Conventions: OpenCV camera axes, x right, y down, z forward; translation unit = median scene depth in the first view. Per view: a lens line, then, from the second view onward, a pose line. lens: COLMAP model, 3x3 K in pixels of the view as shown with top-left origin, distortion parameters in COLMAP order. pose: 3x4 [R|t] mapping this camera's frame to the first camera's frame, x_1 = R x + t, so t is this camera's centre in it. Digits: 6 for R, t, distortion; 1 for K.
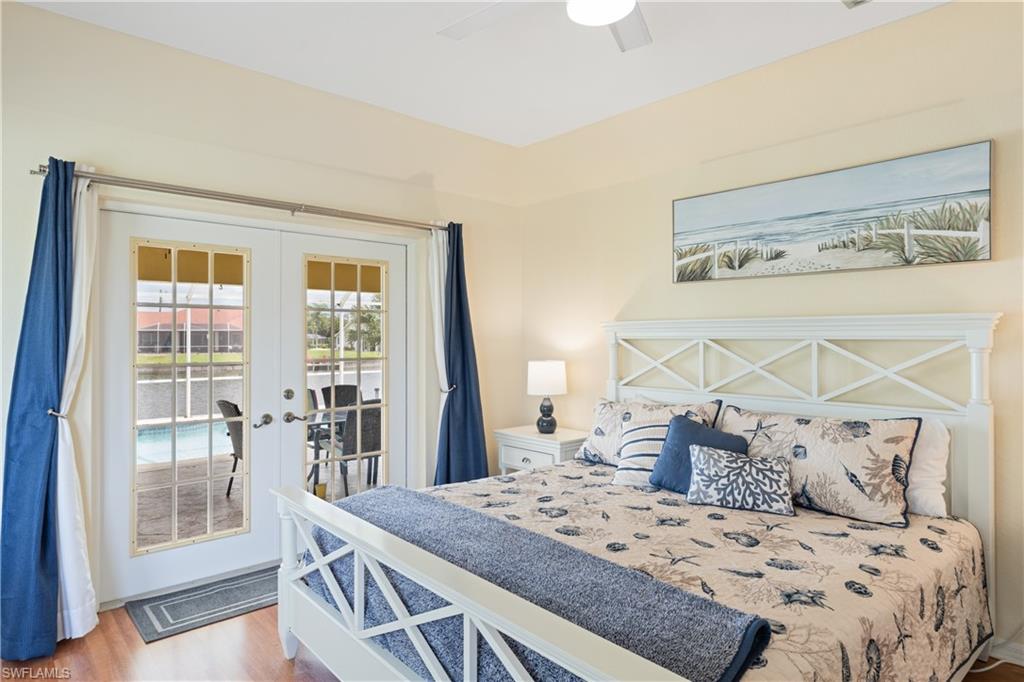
lens RADIAL K [[588.0, 0, 512.1], [0, 588.0, 337.5], [0, 0, 1]] dist [0.001534, 0.001024]
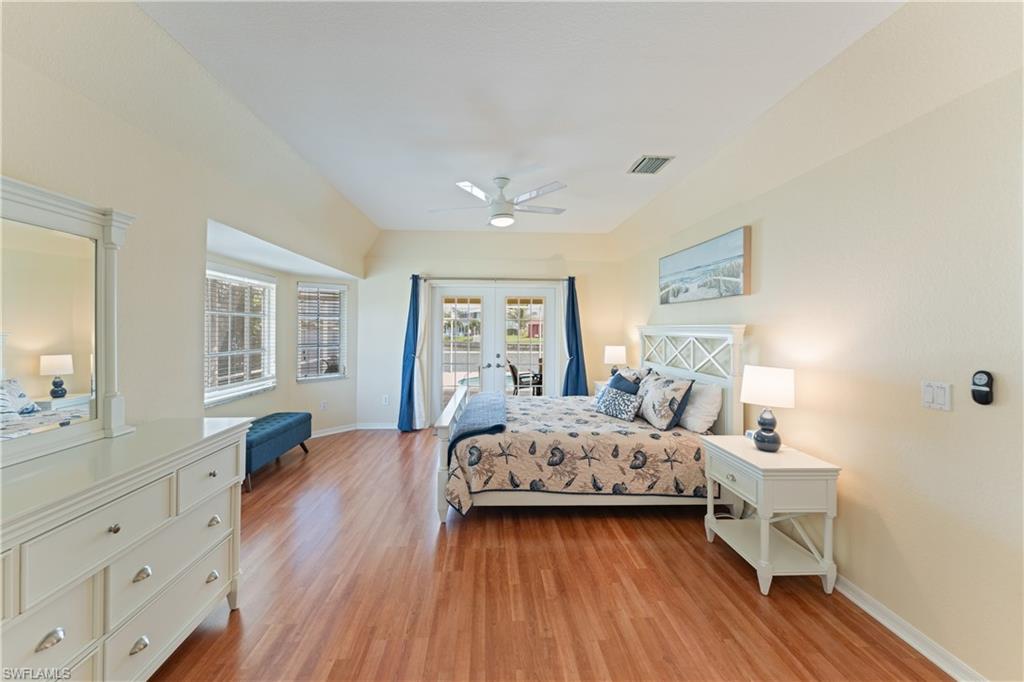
lens RADIAL K [[410.7, 0, 504.9], [0, 410.7, 322.3], [0, 0, 1]] dist [0.000487, 0.000181]
pose [[0.776290, -0.000875, -0.630375, 0.929397], [-0.009636, 0.999866, -0.013255, -0.022810], [0.630302, 0.016364, 0.776178, -0.368014]]
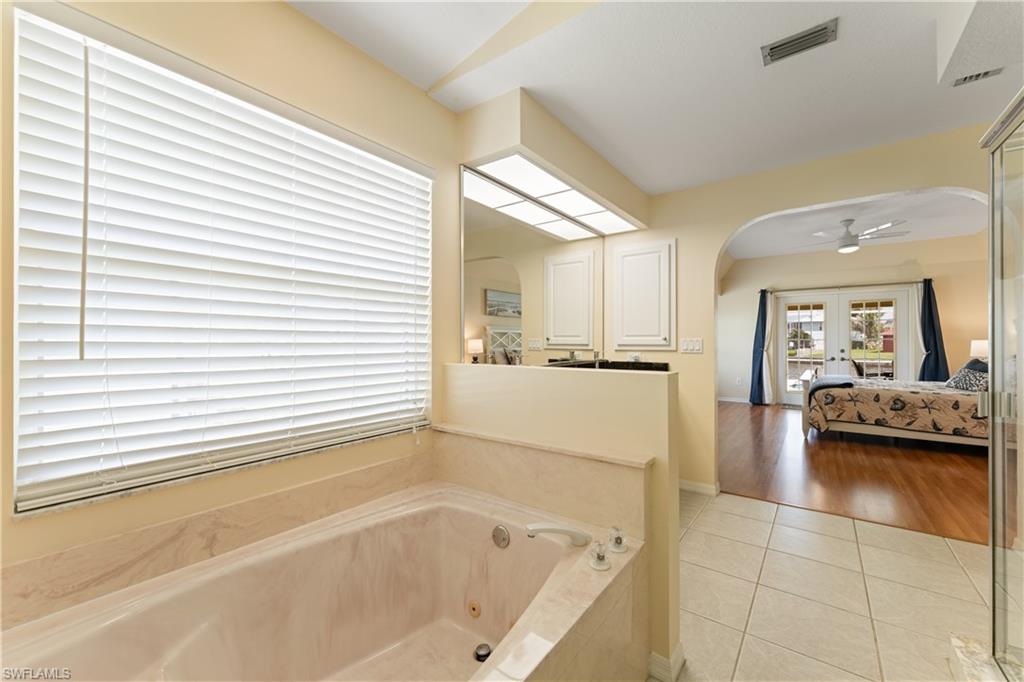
lens RADIAL K [[410.7, 0, 509.2], [0, 410.7, 339.8], [0, 0, 1]] dist [0.000487, 0.000181]
pose [[0.205472, -0.003197, -0.978658, 1.669847], [-0.002550, 0.999990, -0.003802, 0.073383], [0.978660, 0.003277, 0.205462, -1.332877]]
